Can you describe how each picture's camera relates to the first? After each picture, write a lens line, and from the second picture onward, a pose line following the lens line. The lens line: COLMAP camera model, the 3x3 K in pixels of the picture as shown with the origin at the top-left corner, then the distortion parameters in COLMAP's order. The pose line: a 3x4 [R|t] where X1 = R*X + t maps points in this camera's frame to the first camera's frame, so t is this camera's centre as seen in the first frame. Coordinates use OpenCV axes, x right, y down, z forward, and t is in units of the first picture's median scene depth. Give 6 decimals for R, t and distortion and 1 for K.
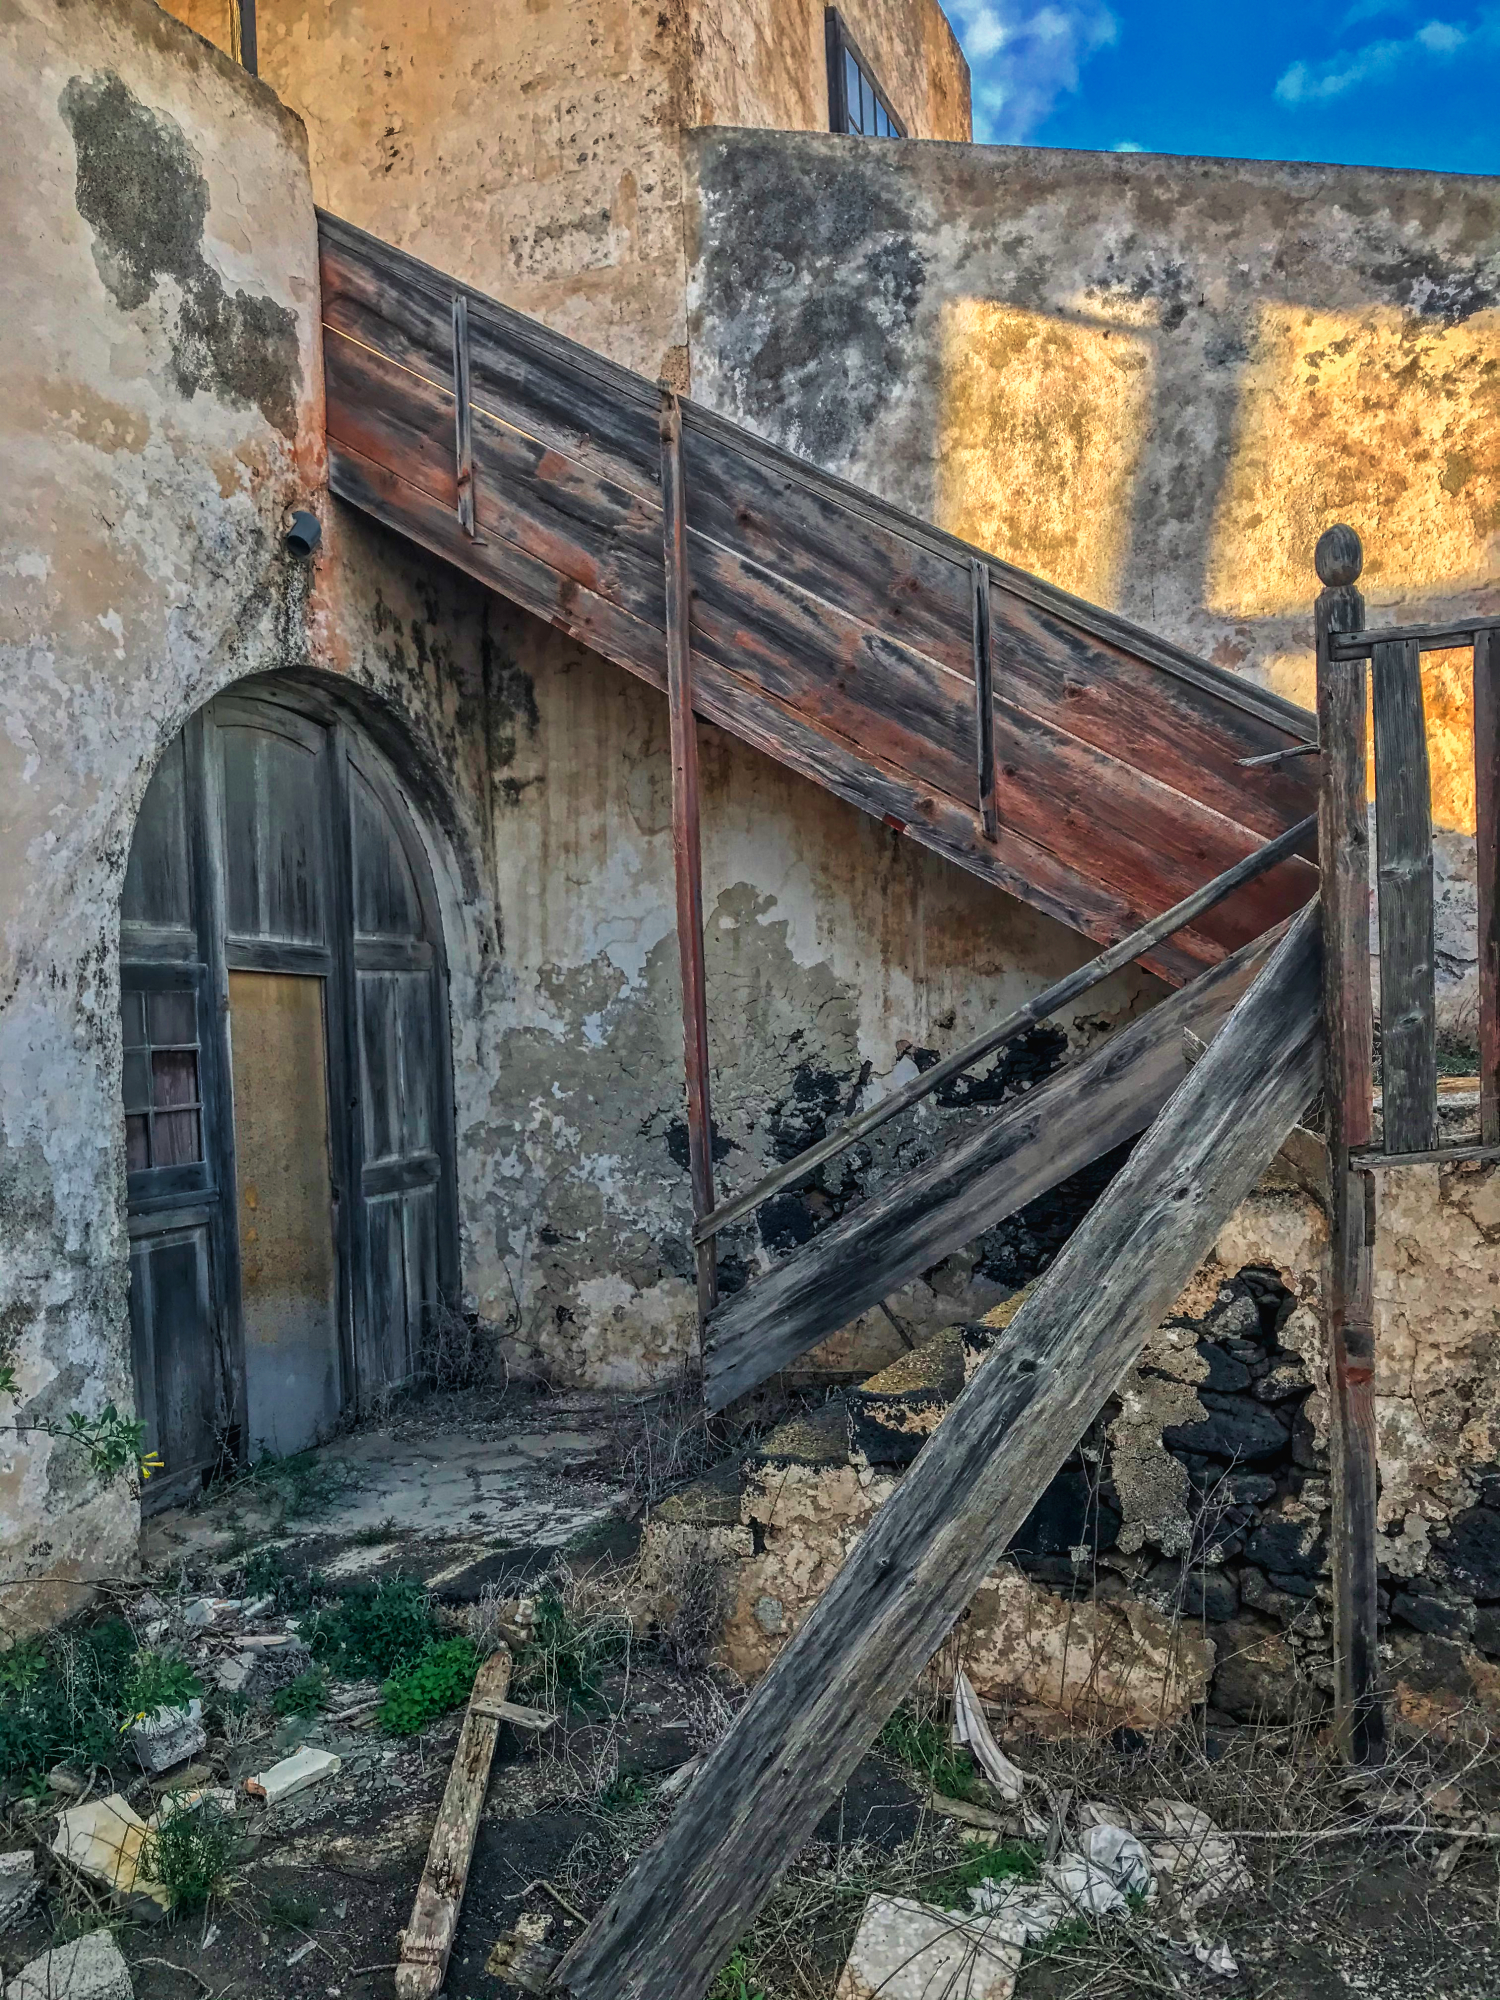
lens RADIAL K [[1615.3, 0, 740.6], [0, 1615.3, 1008.5], [0, 0, 1]] dist [0.033622, -0.020524]
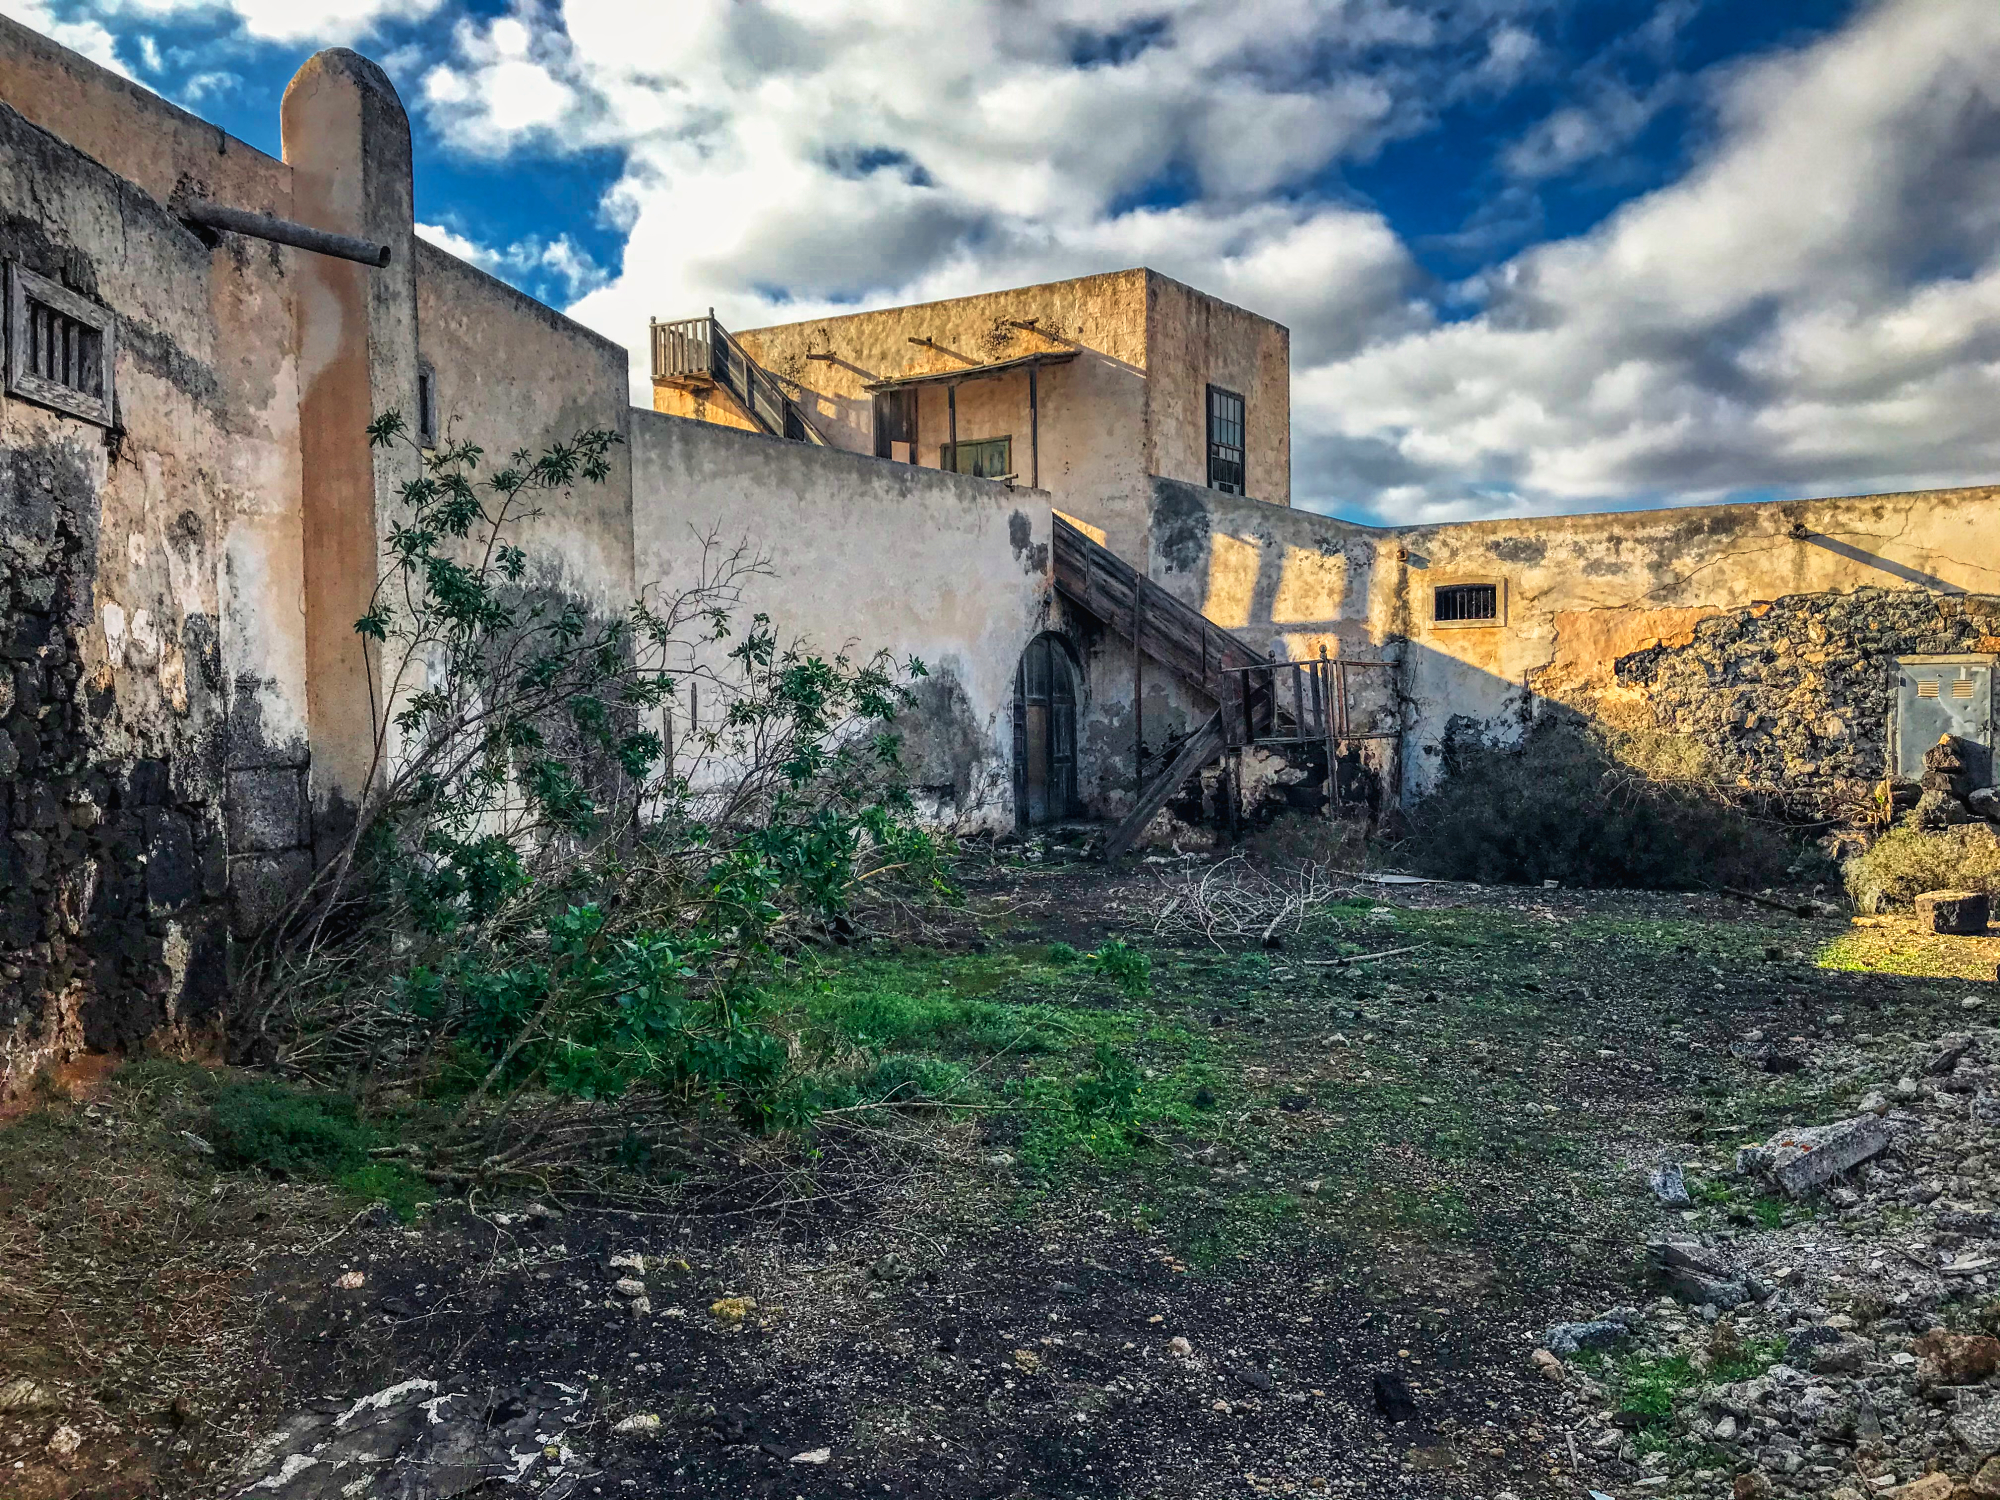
lens RADIAL K [[1615.3, 0, 992.0], [0, 1615.3, 748.3], [0, 0, 1]] dist [0.033622, -0.020524]
pose [[0.983151, 0.035516, -0.179311, 0.332095], [-0.029467, 0.998907, 0.036288, -0.058574], [0.180404, -0.030393, 0.983123, -3.016390]]
